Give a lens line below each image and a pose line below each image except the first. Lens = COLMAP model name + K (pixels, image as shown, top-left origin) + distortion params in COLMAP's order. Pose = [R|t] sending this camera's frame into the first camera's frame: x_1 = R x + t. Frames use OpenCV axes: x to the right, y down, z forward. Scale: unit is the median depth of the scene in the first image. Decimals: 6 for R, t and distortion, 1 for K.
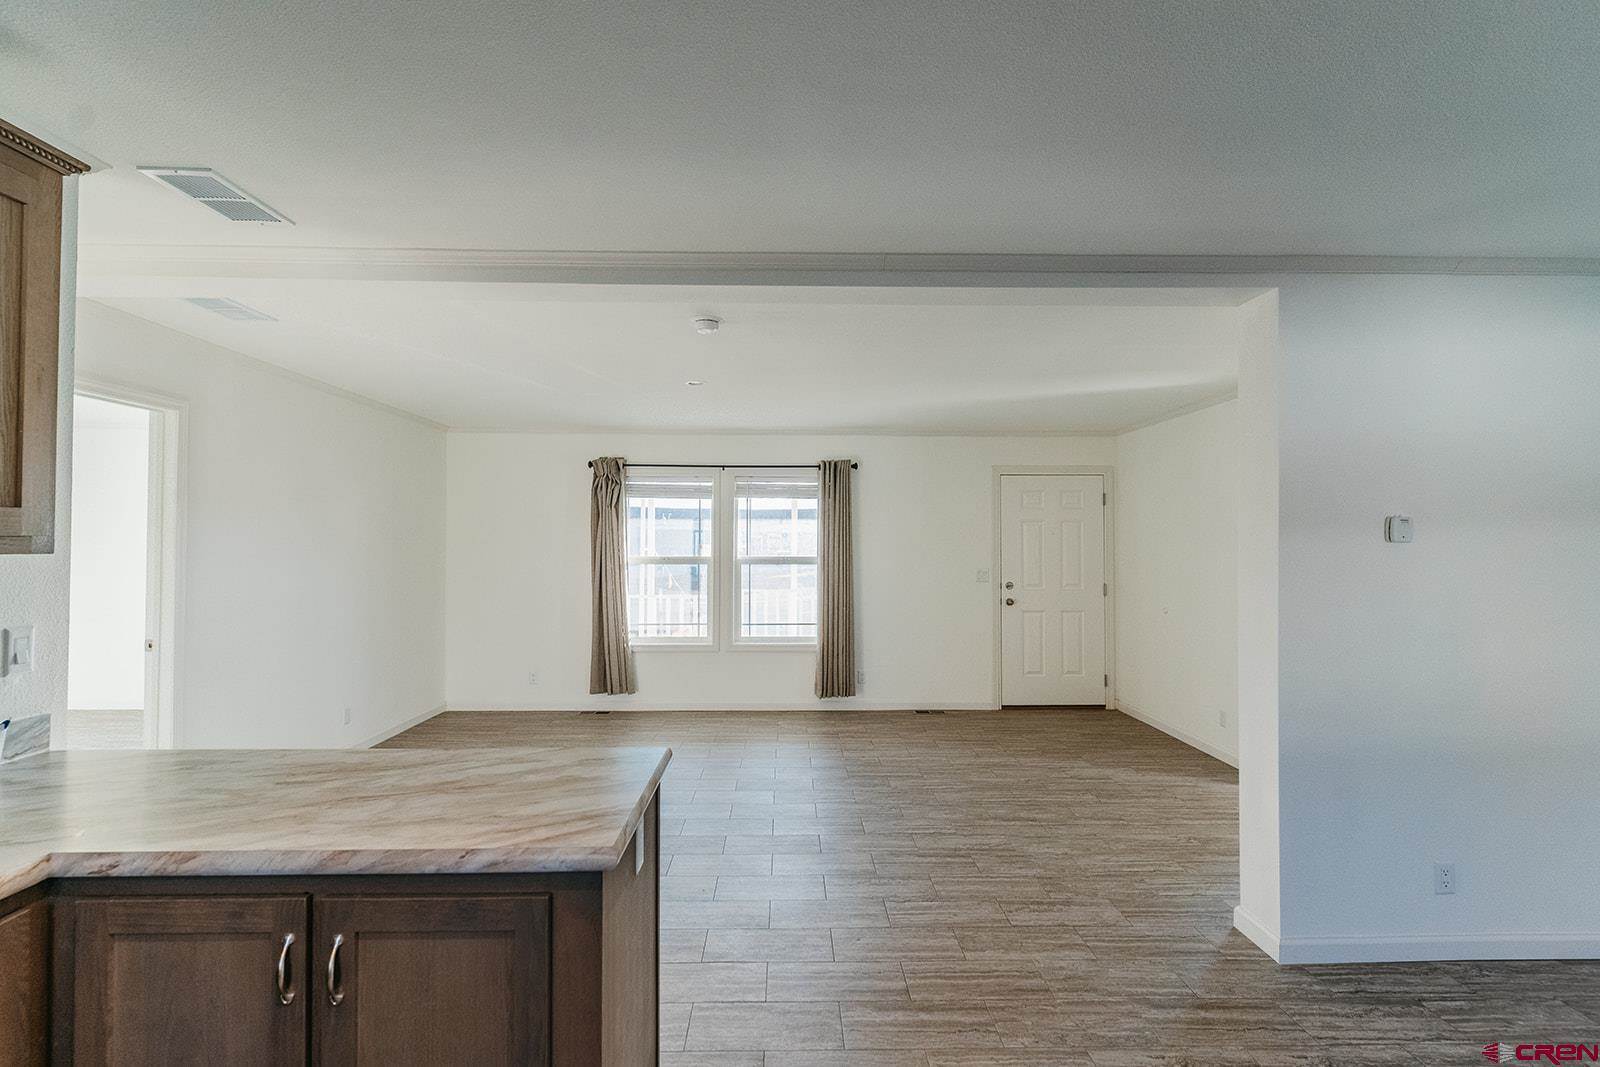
lens RADIAL K [[774.2, 0, 795.8], [0, 774.2, 537.0], [0, 0, 1]] dist [0.000945, -0.000791]
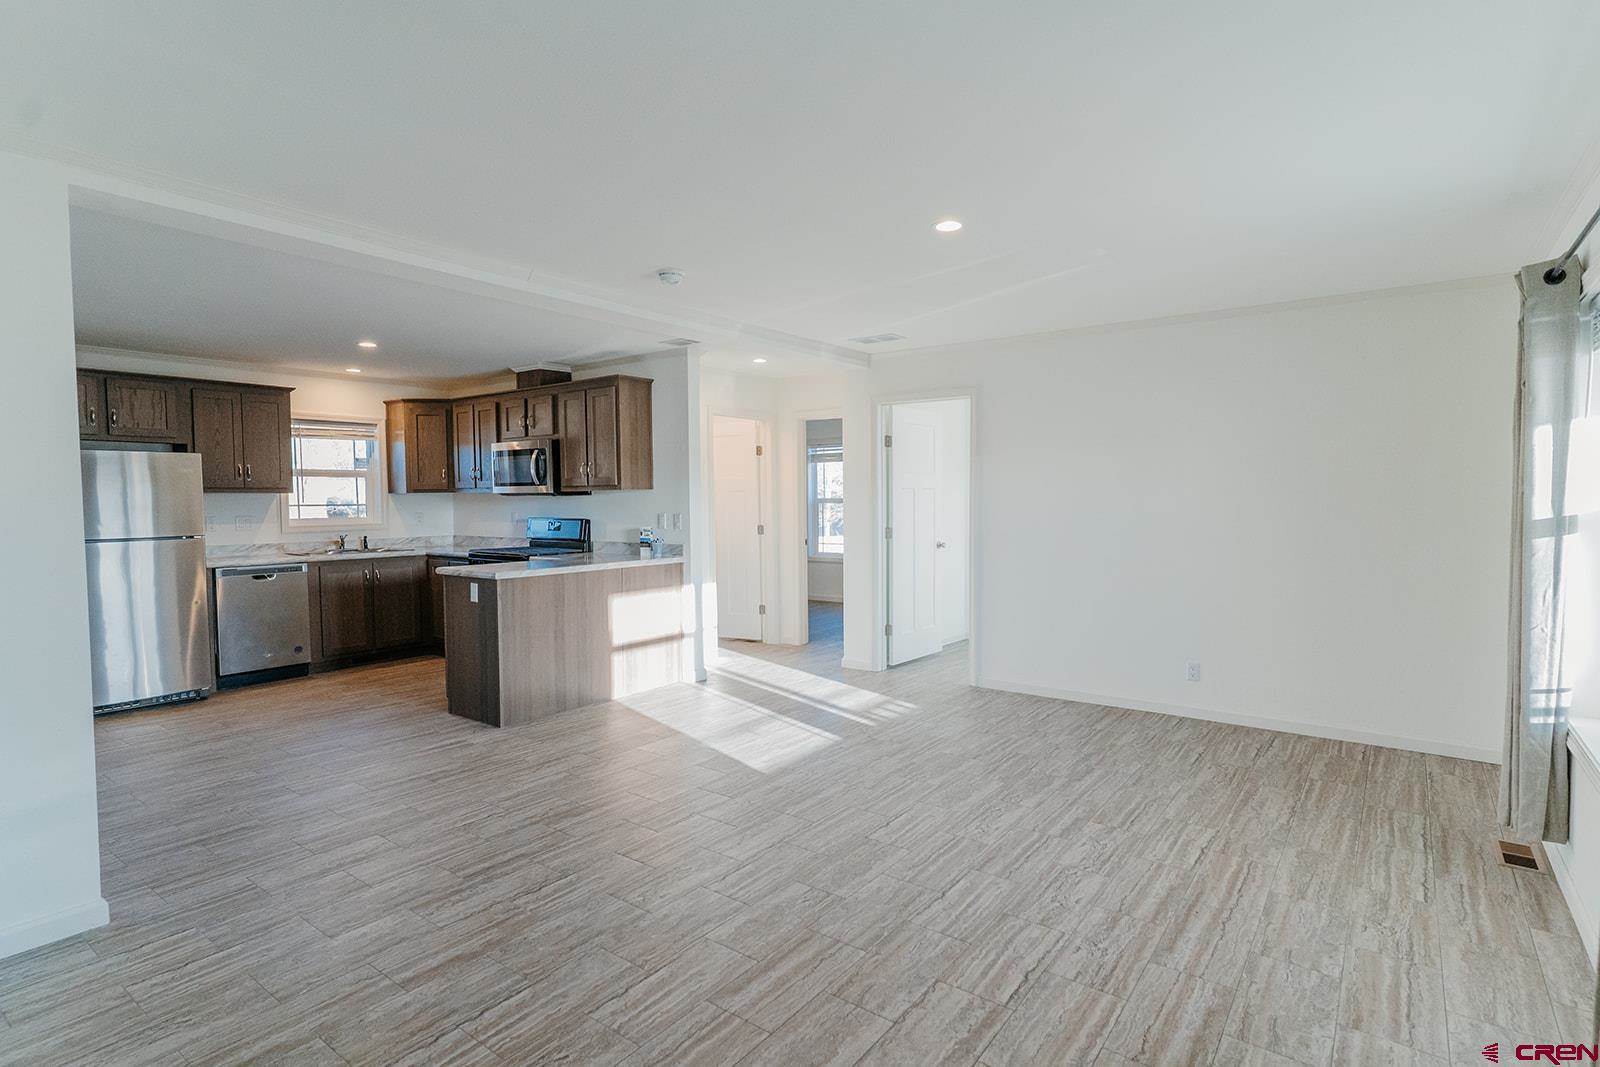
lens RADIAL K [[774.2, 0, 787.9], [0, 774.2, 535.9], [0, 0, 1]] dist [0.000945, -0.000791]
pose [[-0.611023, 0.037676, -0.790715, 0.861947], [0.009340, 0.999140, 0.040389, 0.054787], [0.791557, 0.017293, -0.610850, 2.364484]]
